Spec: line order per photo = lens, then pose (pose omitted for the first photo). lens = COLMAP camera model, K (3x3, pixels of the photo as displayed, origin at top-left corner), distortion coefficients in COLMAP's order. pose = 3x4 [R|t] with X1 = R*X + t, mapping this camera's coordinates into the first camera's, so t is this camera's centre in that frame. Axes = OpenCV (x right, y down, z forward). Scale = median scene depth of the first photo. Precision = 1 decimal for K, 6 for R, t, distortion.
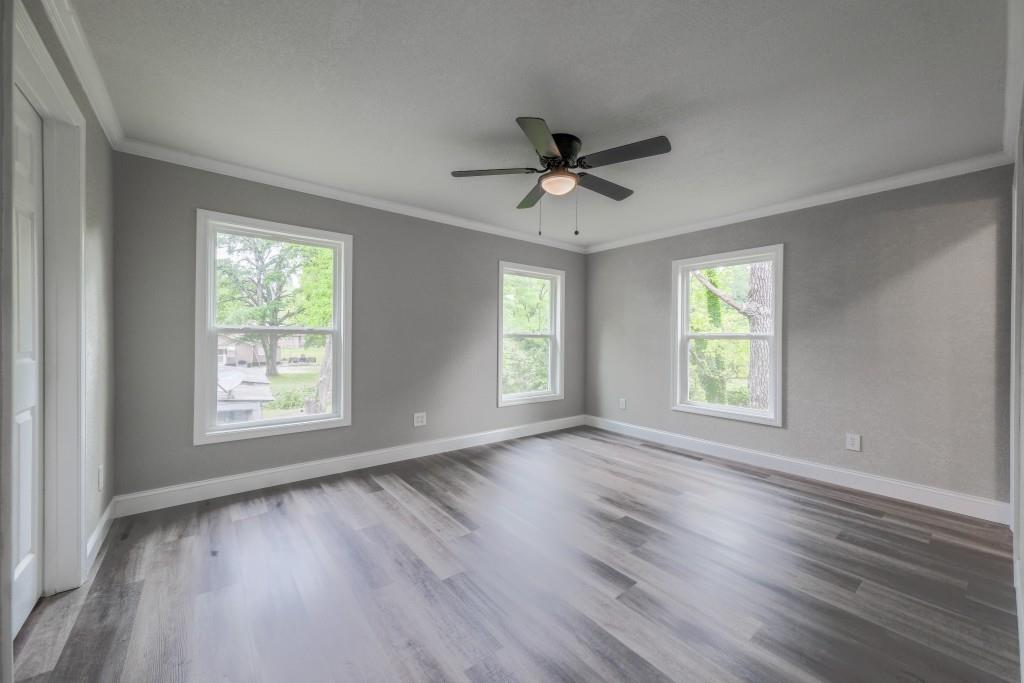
lens RADIAL K [[386.7, 0, 515.8], [0, 386.7, 338.2], [0, 0, 1]] dist [0.003058, 0.000318]
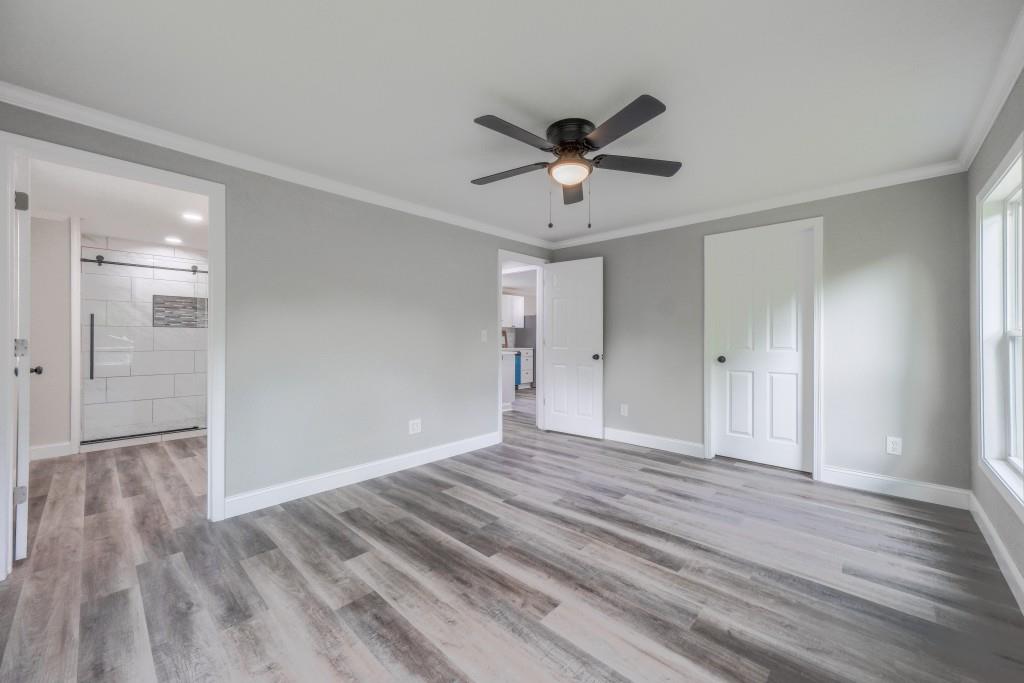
lens RADIAL K [[386.7, 0, 515.8], [0, 386.7, 338.2], [0, 0, 1]] dist [0.003058, 0.000318]
pose [[-0.989790, -0.012070, -0.142020, 0.347873], [-0.011857, 0.999927, -0.002345, 0.002167], [0.142038, -0.000637, -0.989861, 1.797968]]
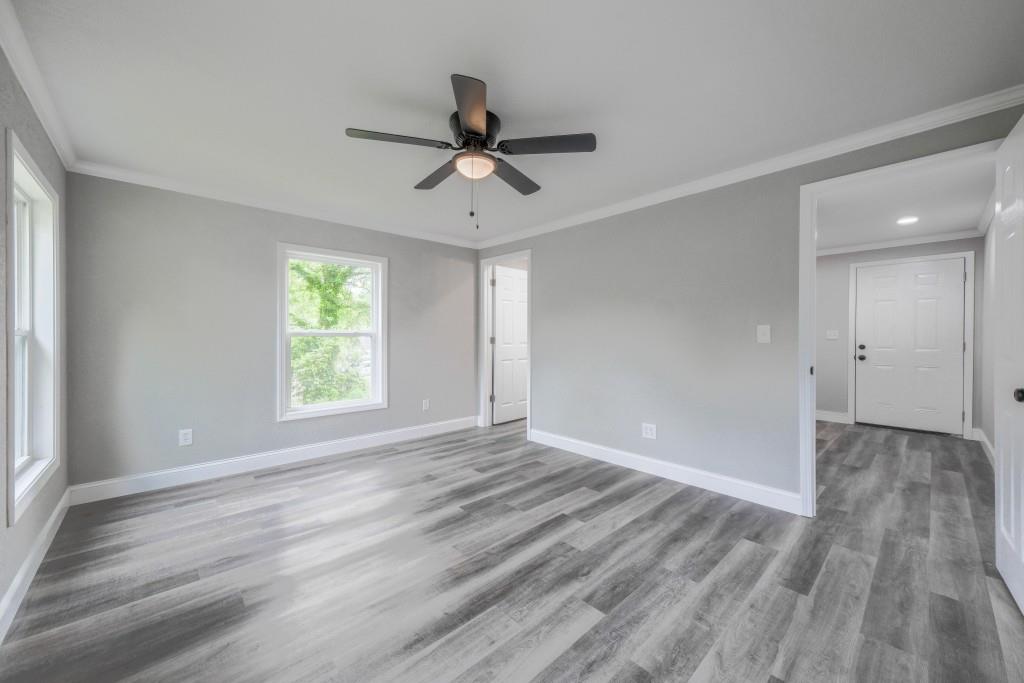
lens RADIAL K [[386.7, 0, 515.8], [0, 386.7, 338.2], [0, 0, 1]] dist [0.003058, 0.000318]
pose [[-0.076040, -0.011664, 0.997037, -0.754012], [-0.000464, 0.999932, 0.011663, -0.007072], [-0.997105, 0.000425, -0.076040, 0.920269]]
